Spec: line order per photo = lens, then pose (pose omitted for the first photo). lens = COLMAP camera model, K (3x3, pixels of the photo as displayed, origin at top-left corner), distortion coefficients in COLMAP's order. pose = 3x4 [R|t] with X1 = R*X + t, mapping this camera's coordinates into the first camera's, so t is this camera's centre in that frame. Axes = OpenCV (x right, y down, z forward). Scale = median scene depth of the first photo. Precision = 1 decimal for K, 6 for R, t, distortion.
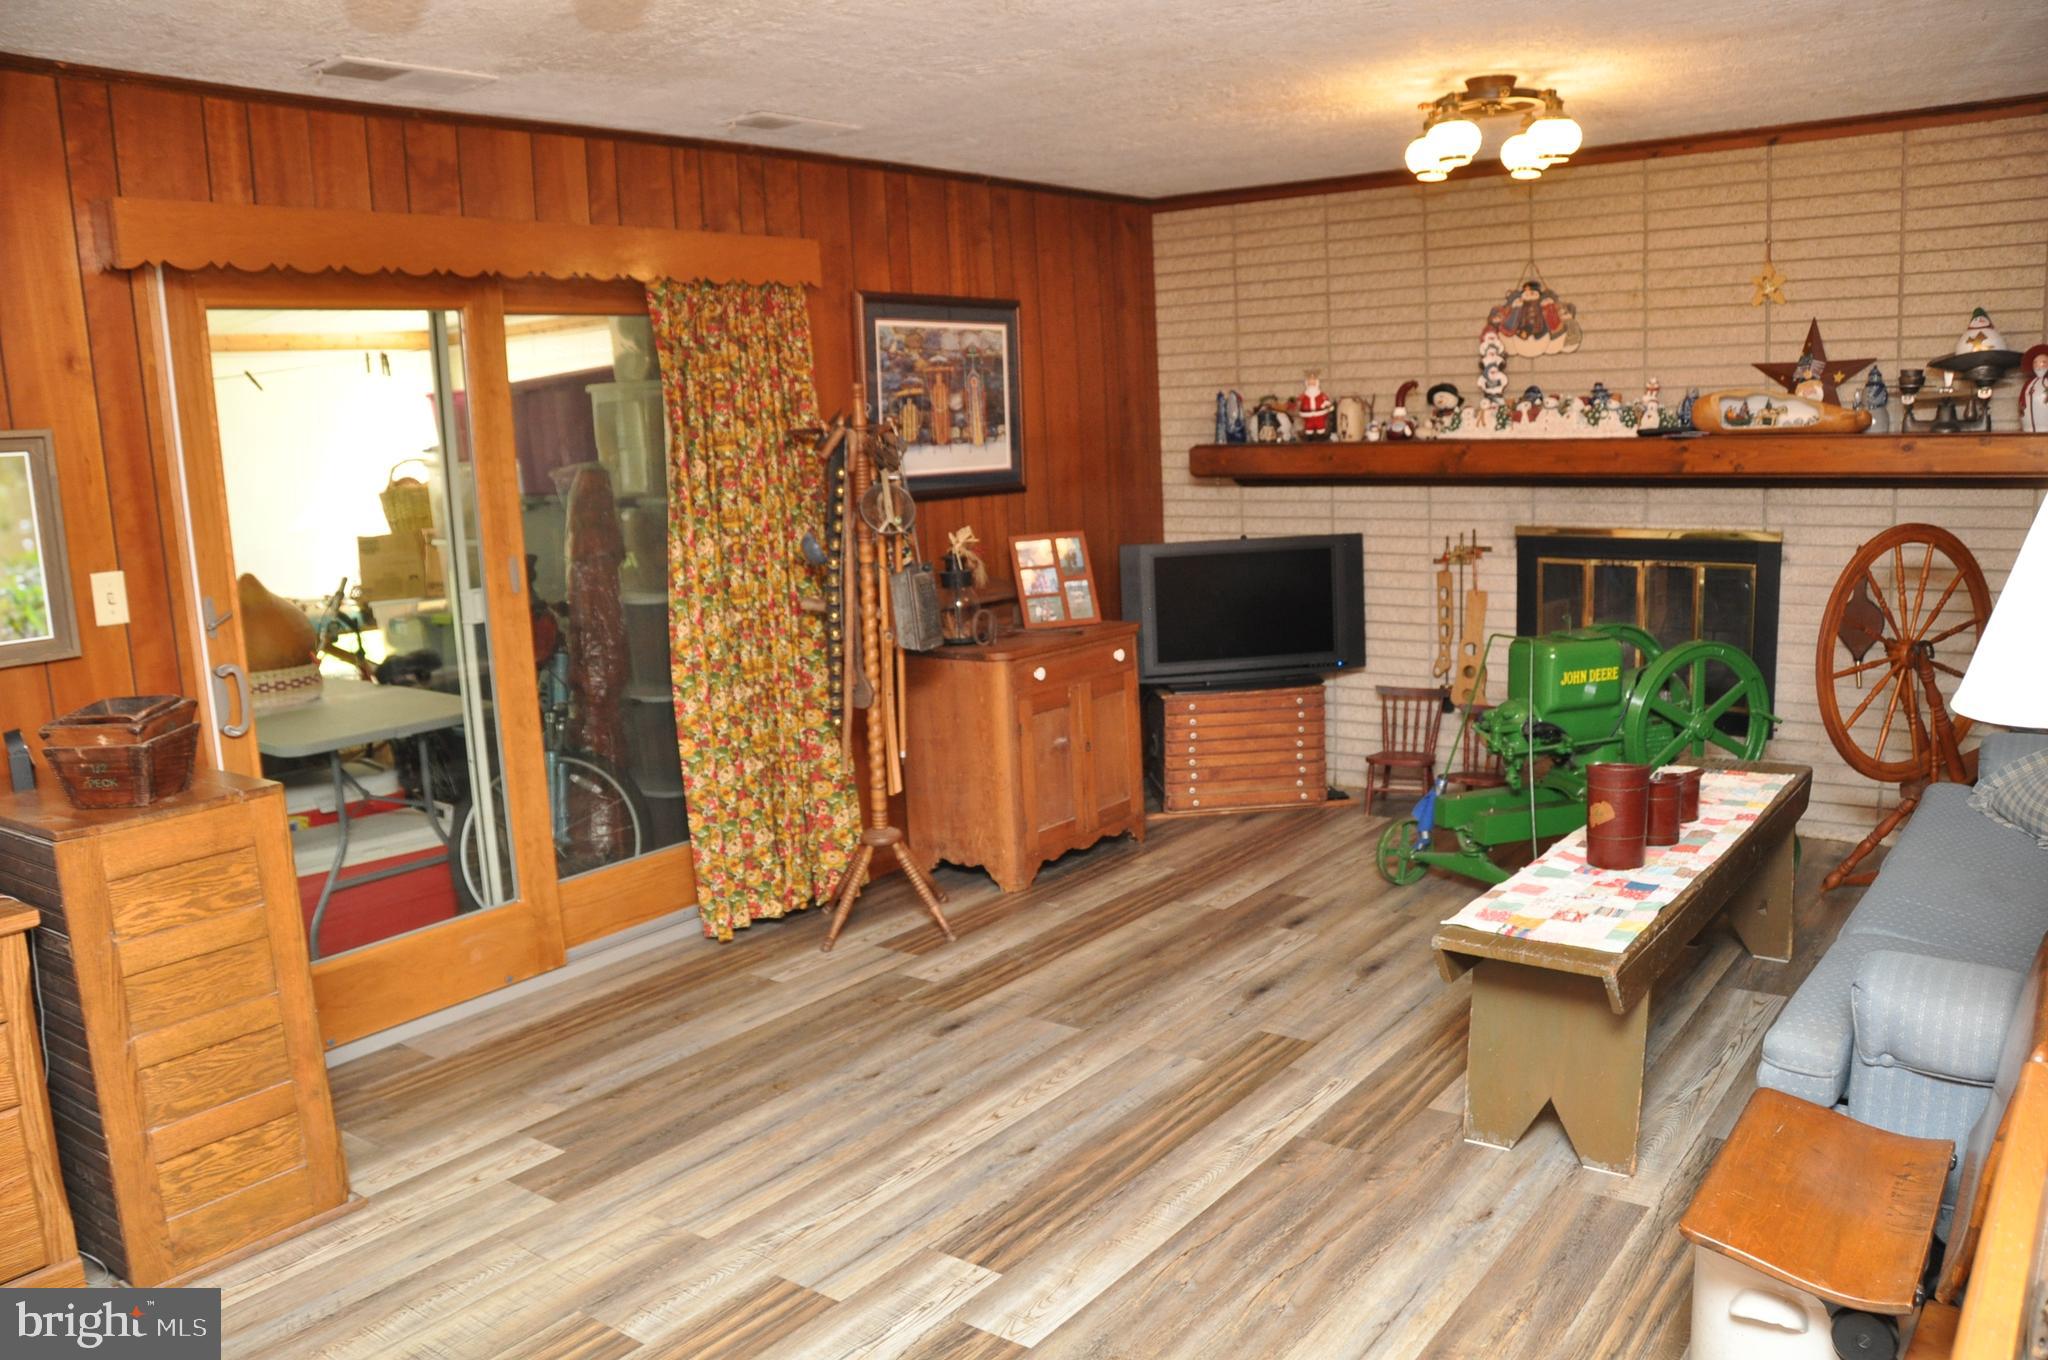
lens RADIAL K [[1587.7, 0, 1016.2], [0, 1587.7, 692.1], [0, 0, 1]] dist [-0.155943, 0.105120]
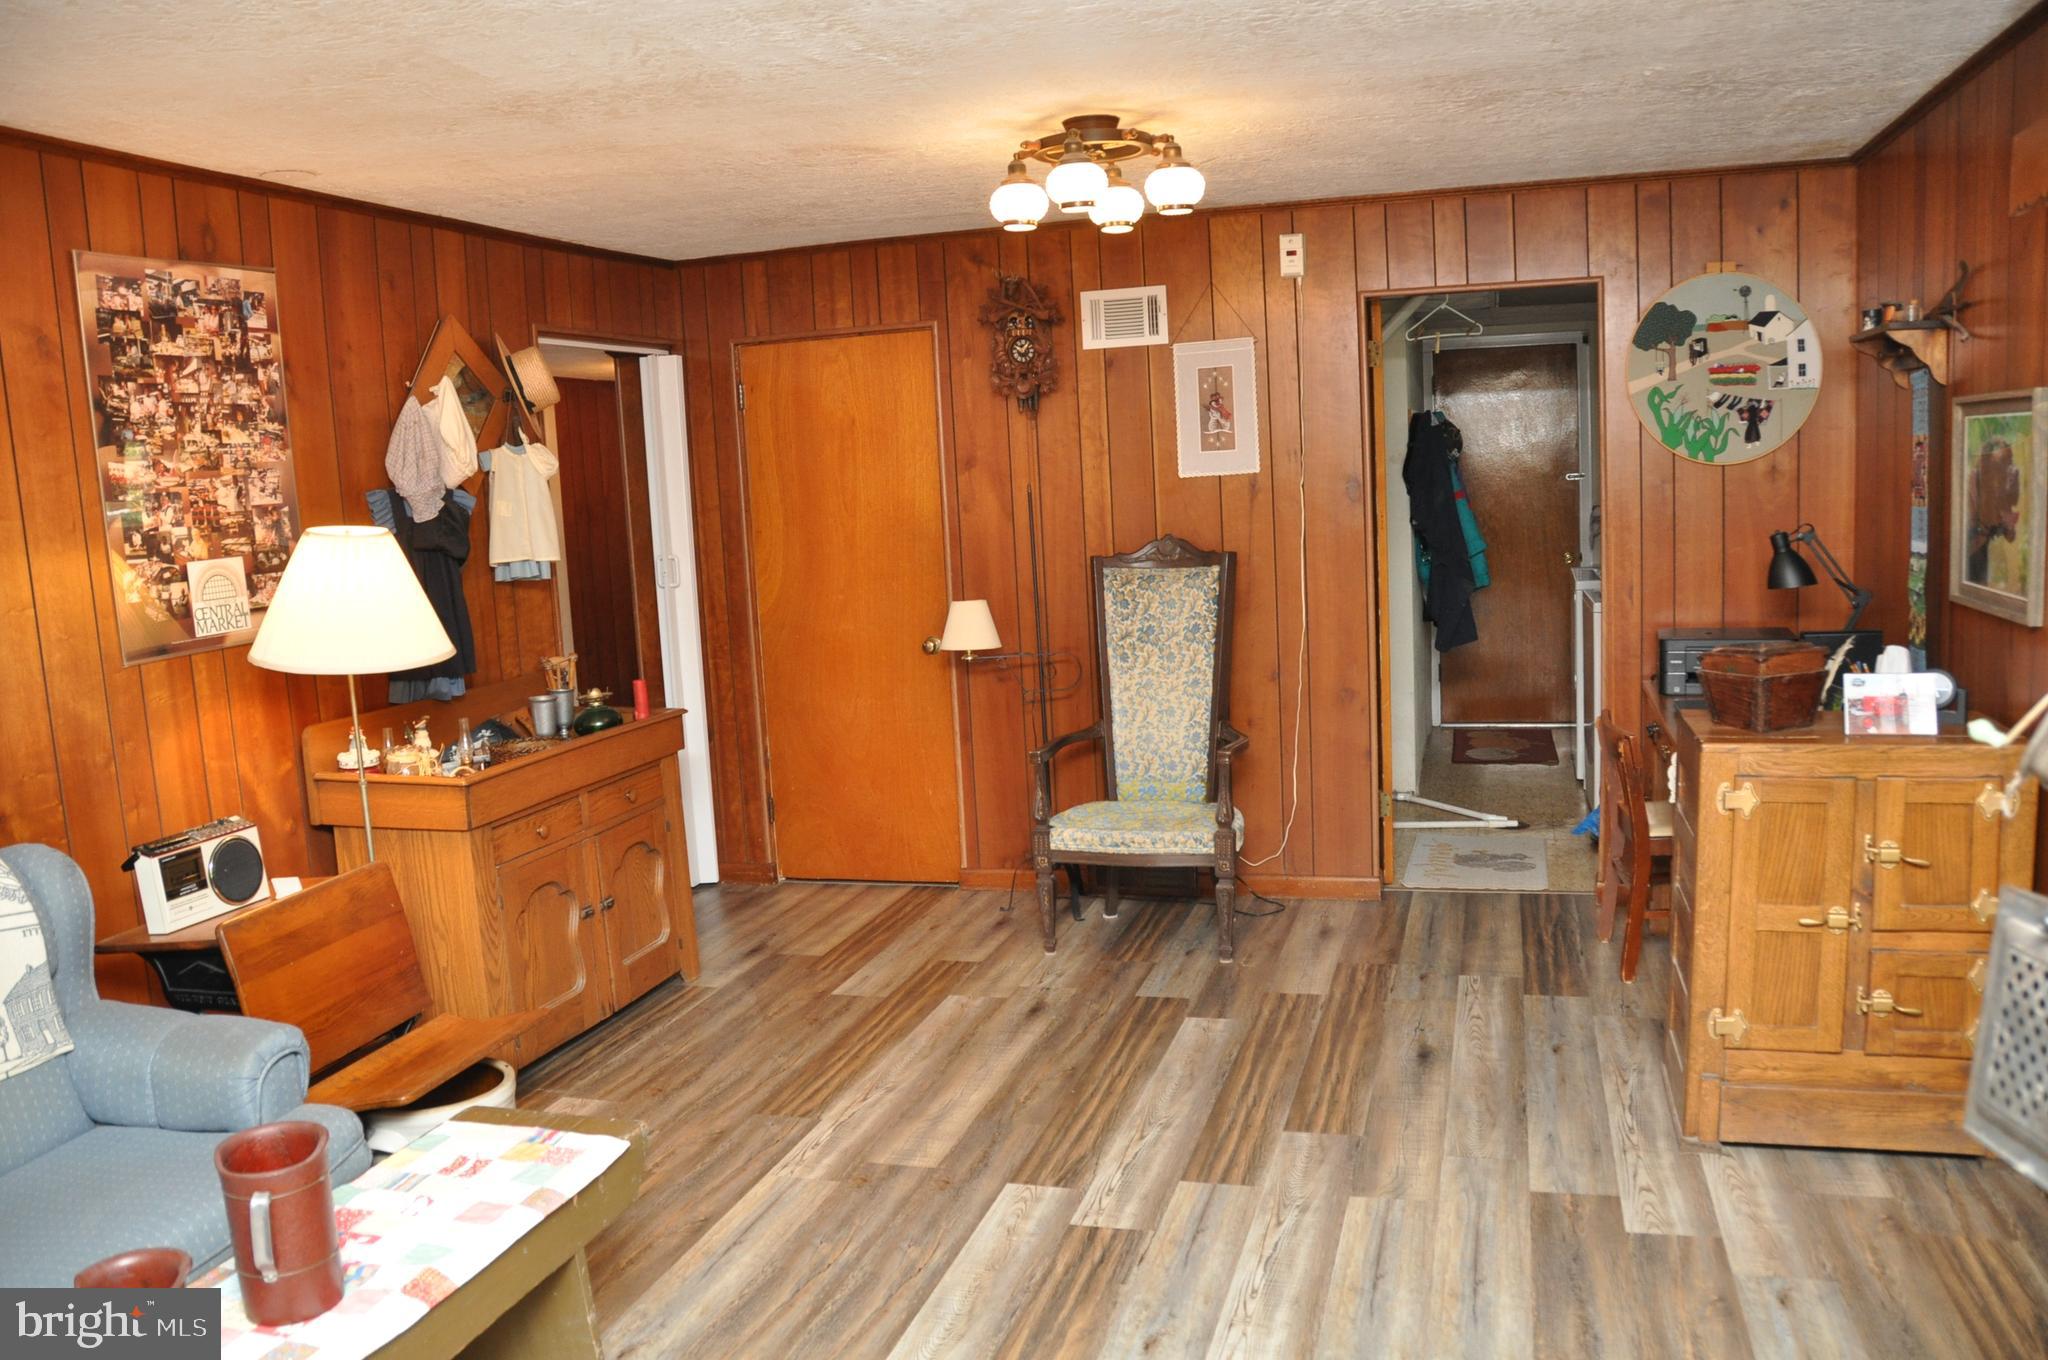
lens RADIAL K [[1587.7, 0, 1023.8], [0, 1587.7, 689.5], [0, 0, 1]] dist [-0.155943, 0.105120]
pose [[-0.931502, 0.137695, -0.336667, 0.194004], [0.030606, 0.951967, 0.304667, -0.189893], [0.362447, 0.273494, -0.890973, 1.045425]]
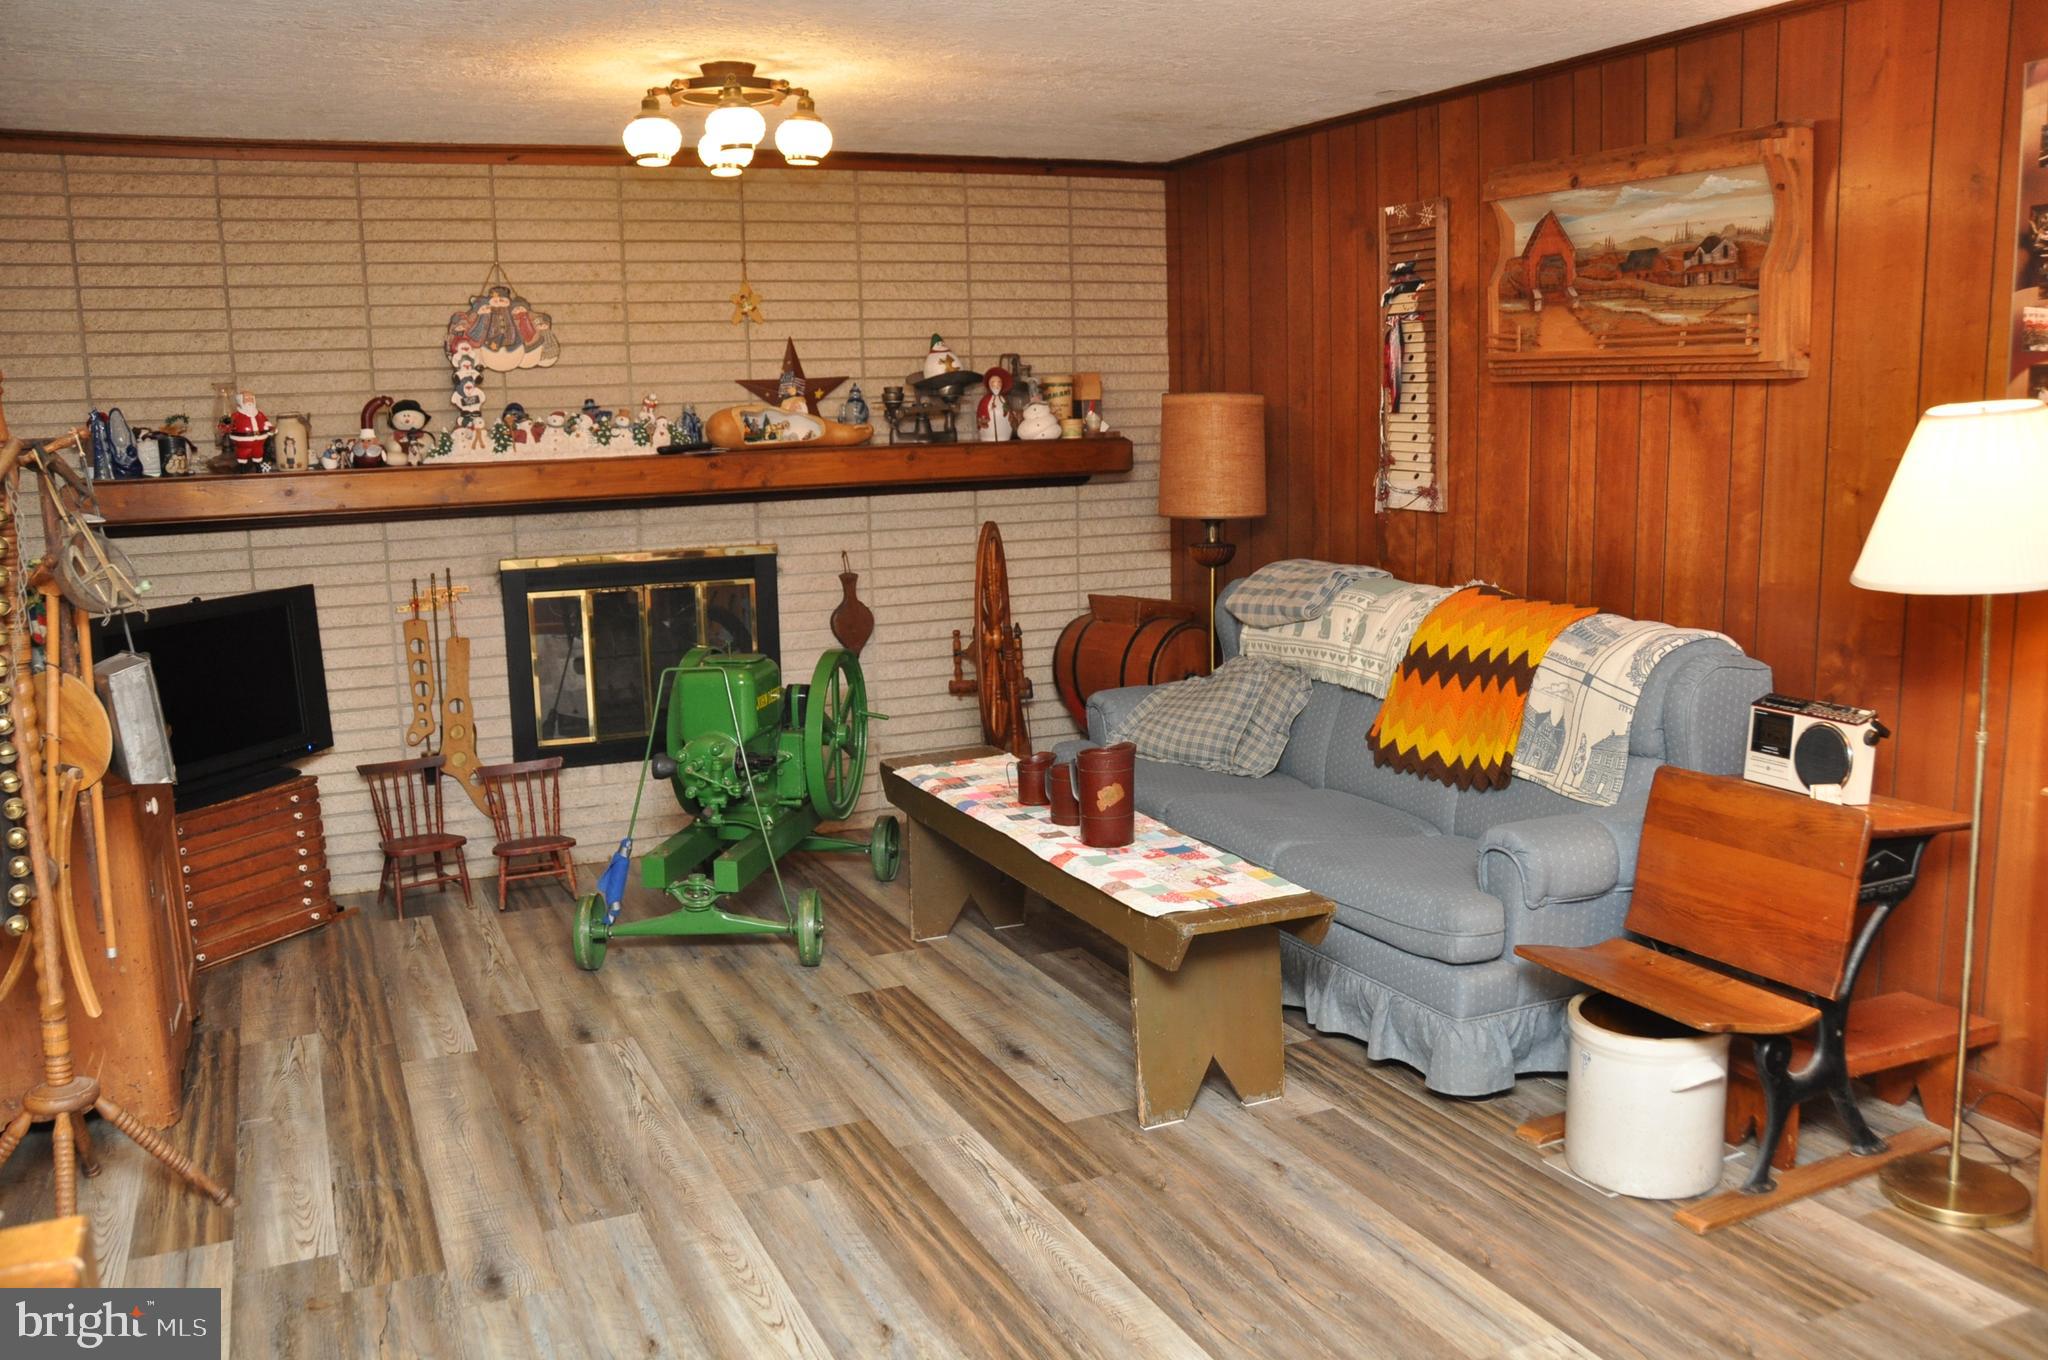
lens RADIAL K [[1690.3, 0, 1029.2], [0, 1690.3, 698.6], [0, 0, 1]] dist [-0.117218, 0.077180]
pose [[0.478127, -0.123012, 0.869634, -0.422506], [0.154750, 0.986452, 0.054454, -0.038008], [-0.864550, 0.108540, 0.490685, 0.316086]]
